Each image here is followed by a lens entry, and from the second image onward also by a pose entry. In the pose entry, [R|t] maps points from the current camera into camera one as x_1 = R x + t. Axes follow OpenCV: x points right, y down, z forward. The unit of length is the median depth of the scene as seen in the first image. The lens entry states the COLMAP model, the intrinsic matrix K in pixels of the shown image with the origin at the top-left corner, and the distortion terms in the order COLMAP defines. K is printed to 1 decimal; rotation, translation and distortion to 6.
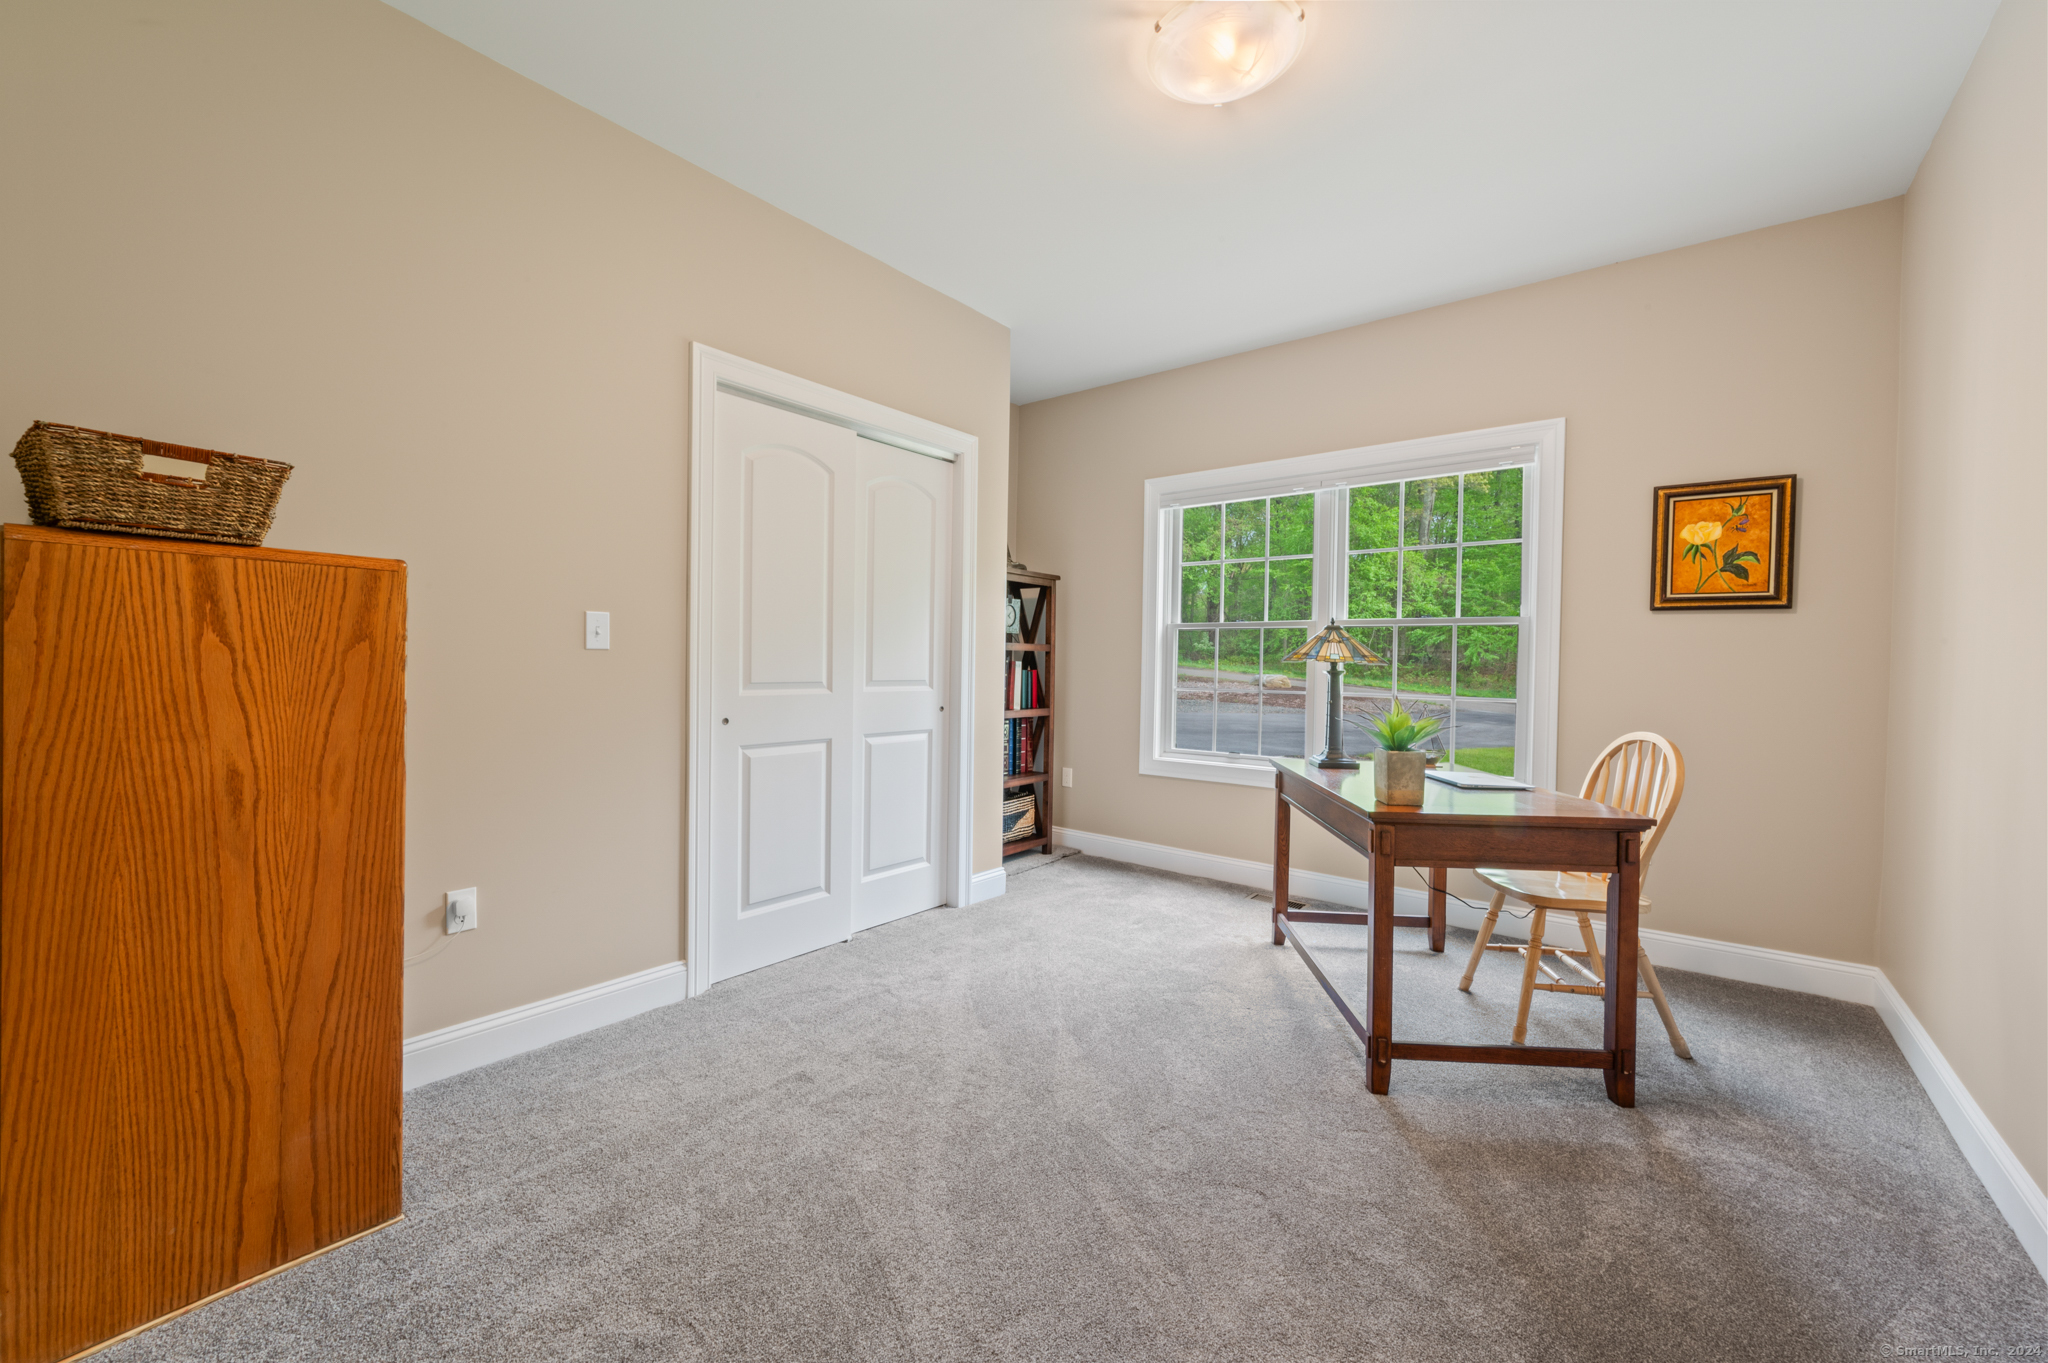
lens RADIAL K [[819.4, 0, 1093.7], [0, 819.4, 674.8], [0, 0, 1]] dist [0.002845, 0.000099]
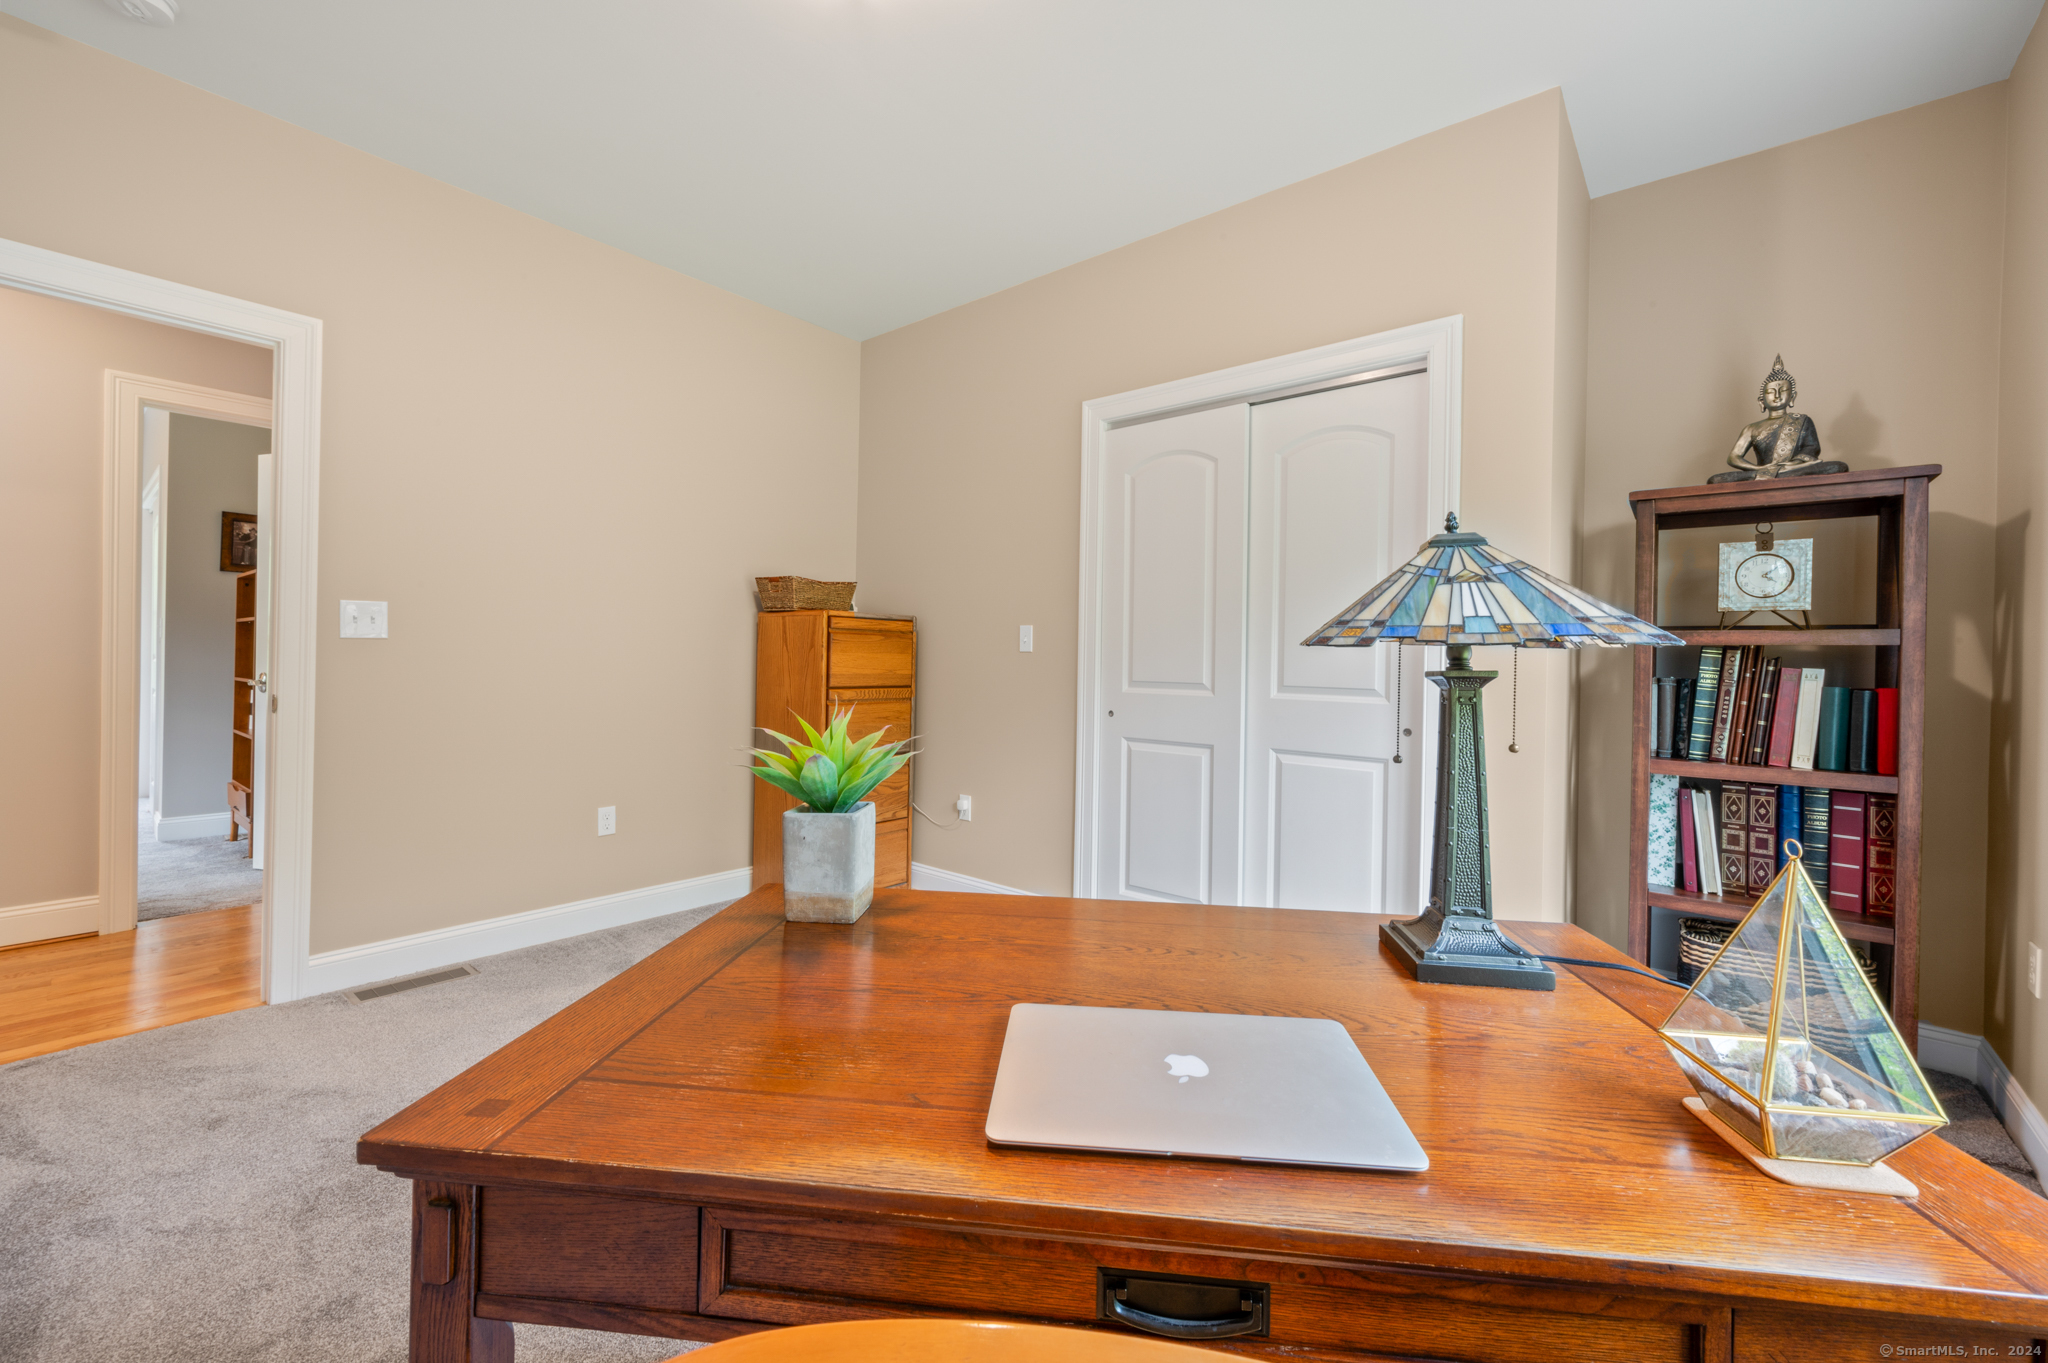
lens RADIAL K [[814.6, 0, 1030.9], [0, 814.6, 674.4], [0, 0, 1]] dist [0.000306, -0.000003]
pose [[-0.080715, 0.002888, -0.996733, 0.621718], [-0.032491, 0.999457, 0.005527, -0.000674], [0.996208, 0.032831, -0.080577, 0.863939]]
